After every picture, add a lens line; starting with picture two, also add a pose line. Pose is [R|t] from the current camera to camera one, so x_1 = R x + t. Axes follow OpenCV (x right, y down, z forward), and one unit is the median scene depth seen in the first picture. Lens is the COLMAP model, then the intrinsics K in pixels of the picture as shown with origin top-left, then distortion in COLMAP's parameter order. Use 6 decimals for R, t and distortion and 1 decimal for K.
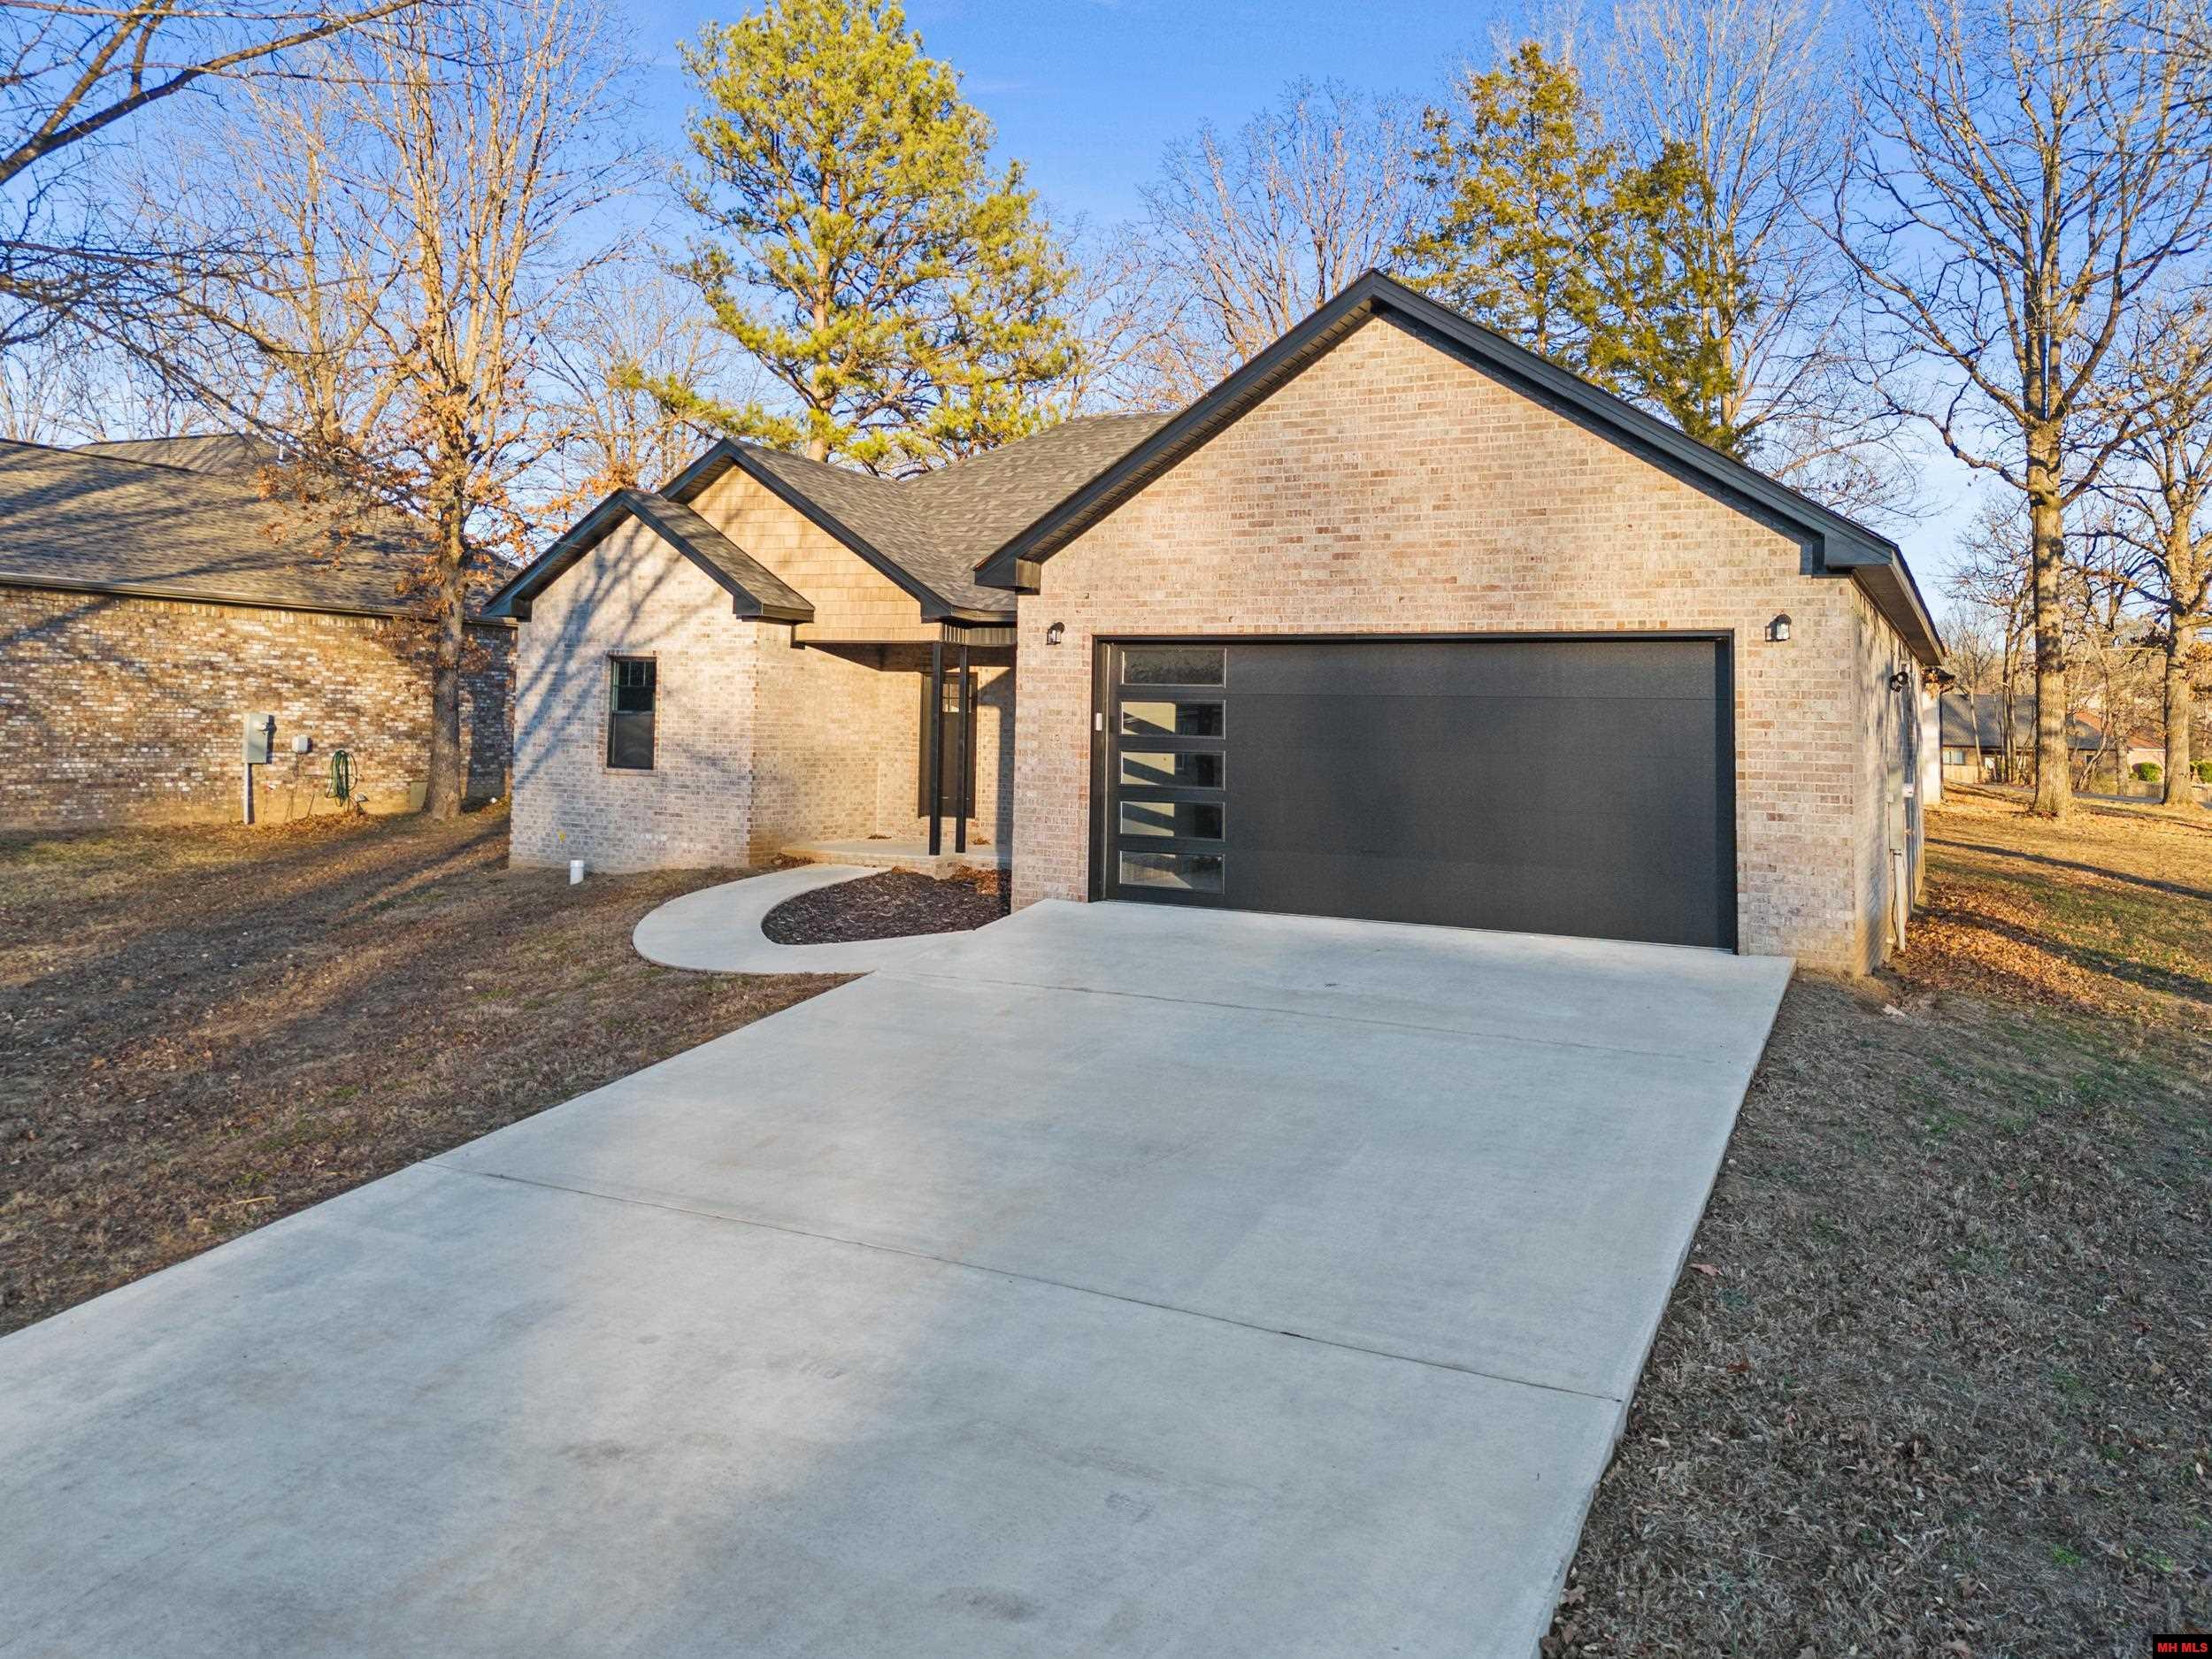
lens RADIAL K [[1512.5, 0, 1083.5], [0, 1512.5, 826.1], [0, 0, 1]] dist [0.043795, -0.002144]
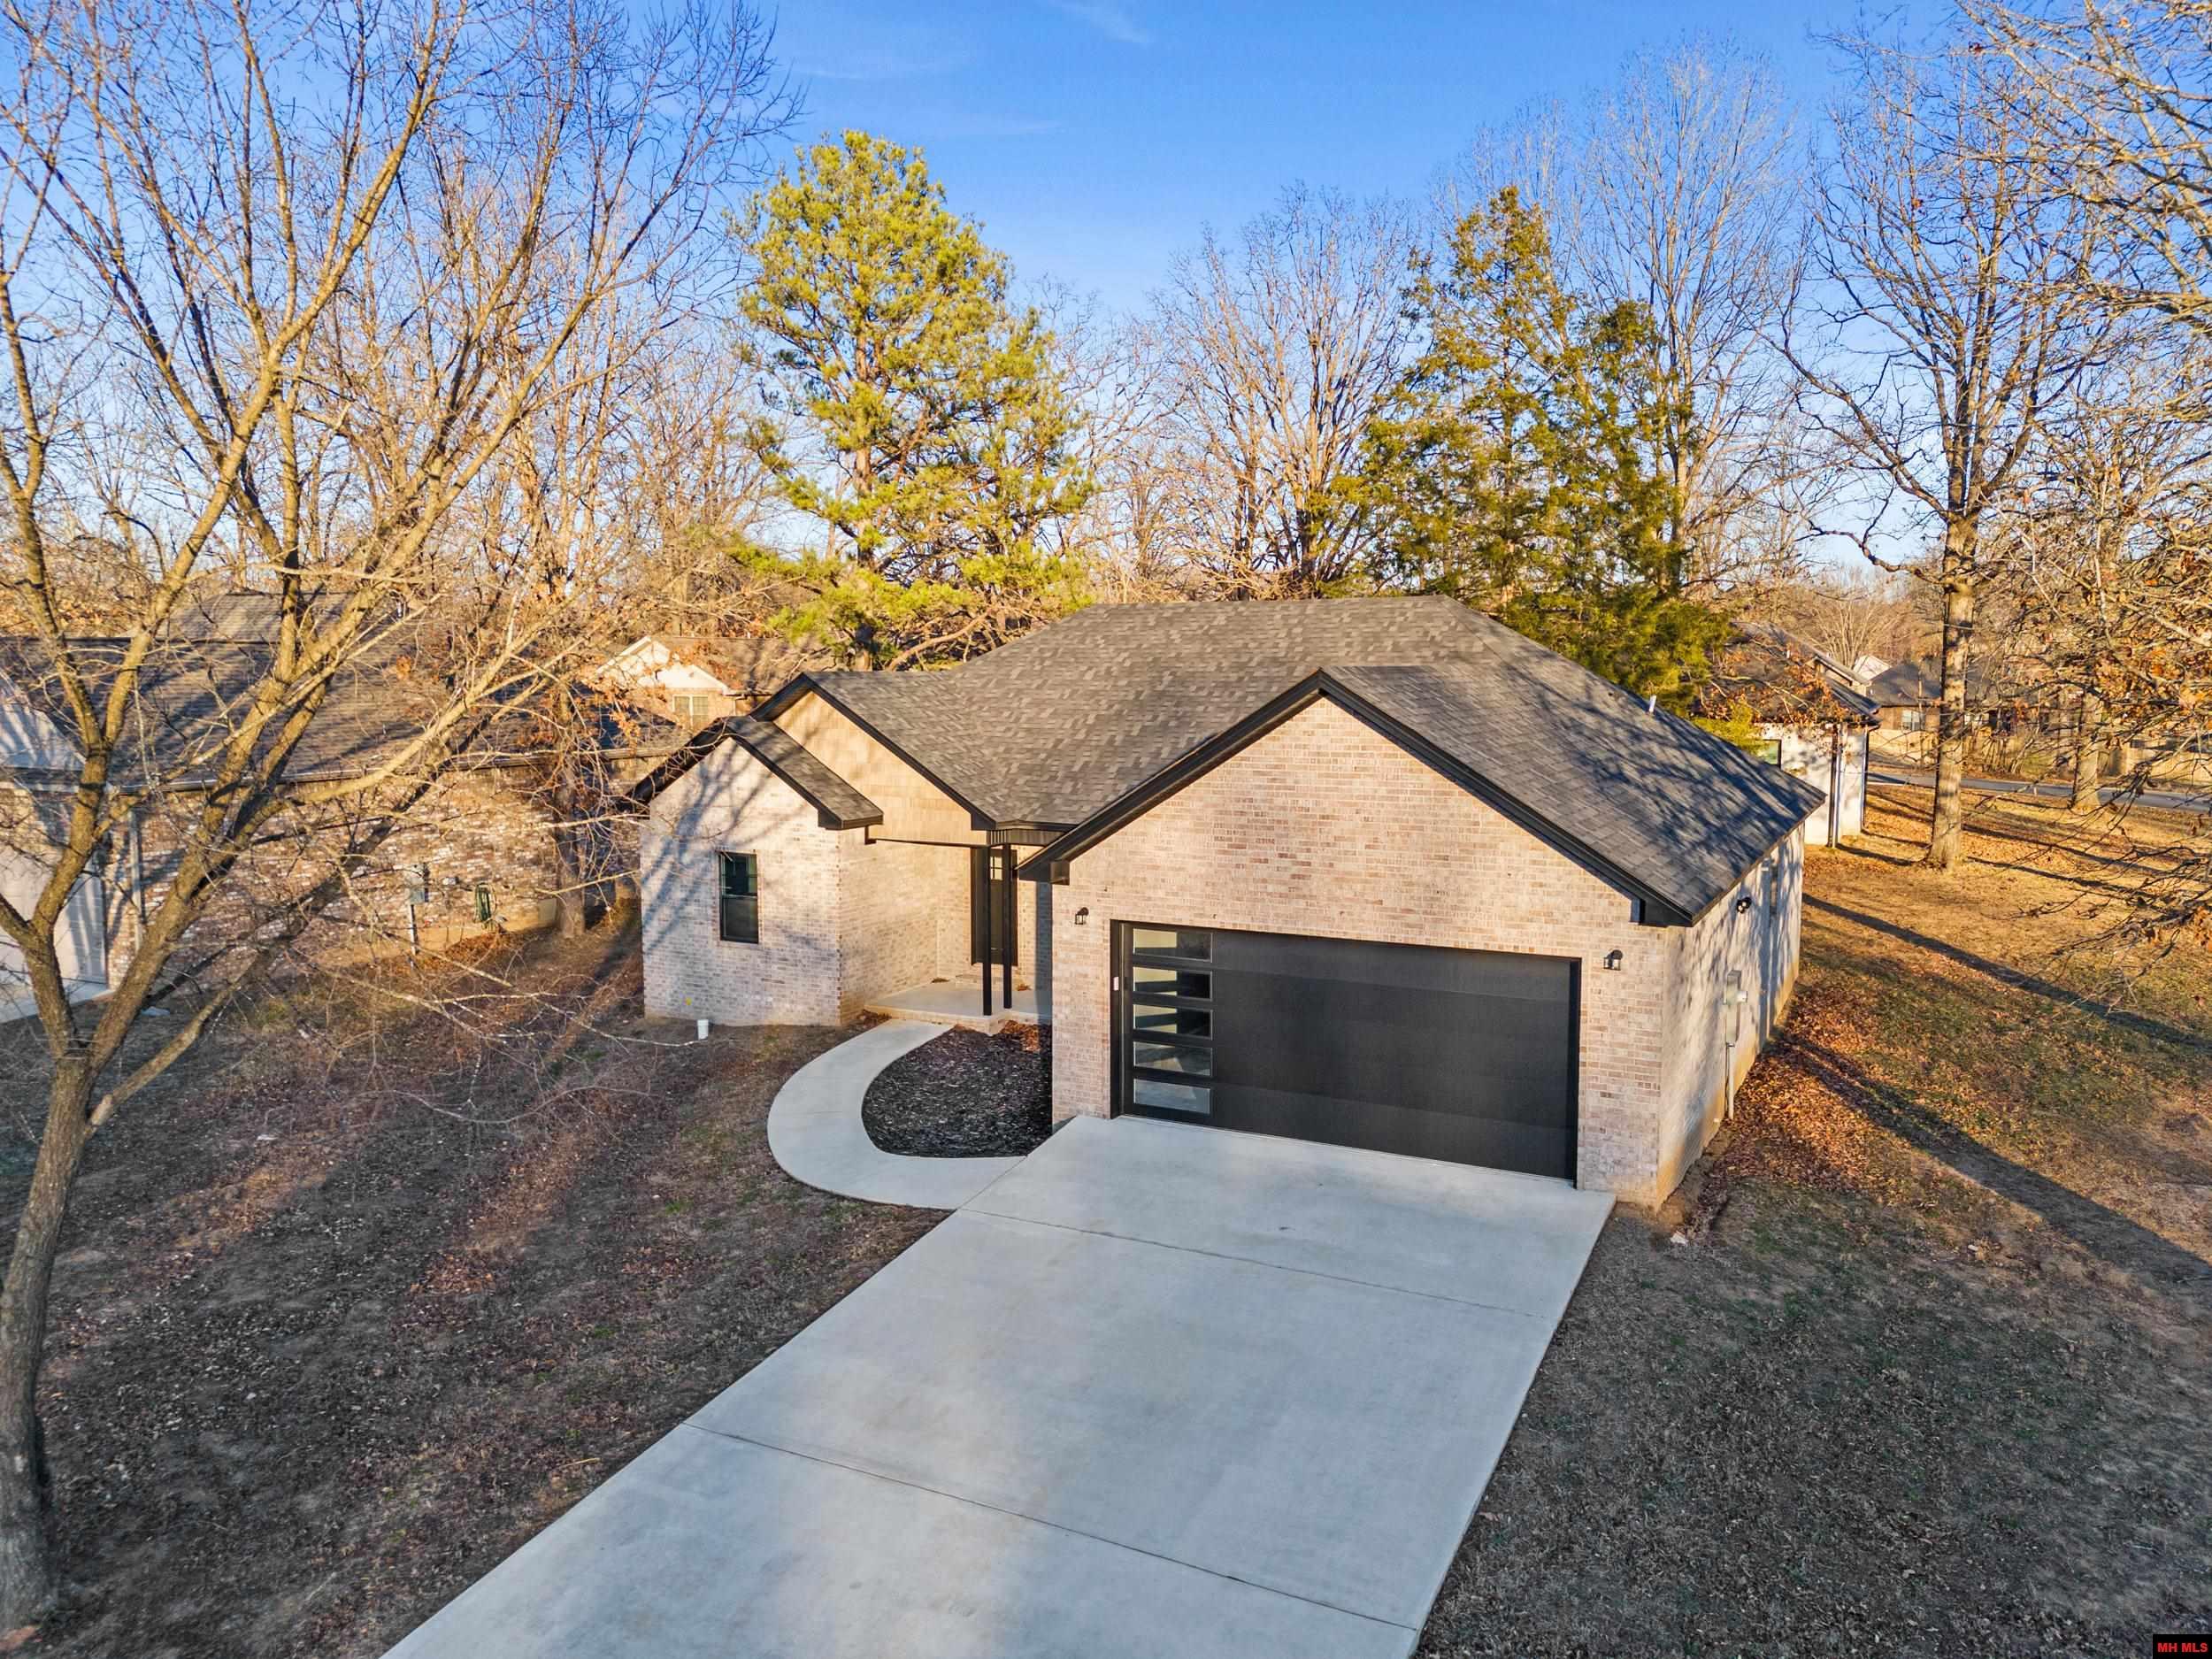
lens RADIAL K [[1612.5, 0, 1106.0], [0, 1612.5, 829.5], [0, 0, 1]] dist [0.090338, -0.085270]
pose [[0.999827, -0.018246, -0.003744, 0.007174], [0.018619, 0.984786, 0.172771, -0.354296], [0.000534, -0.172810, 0.984955, -0.288449]]
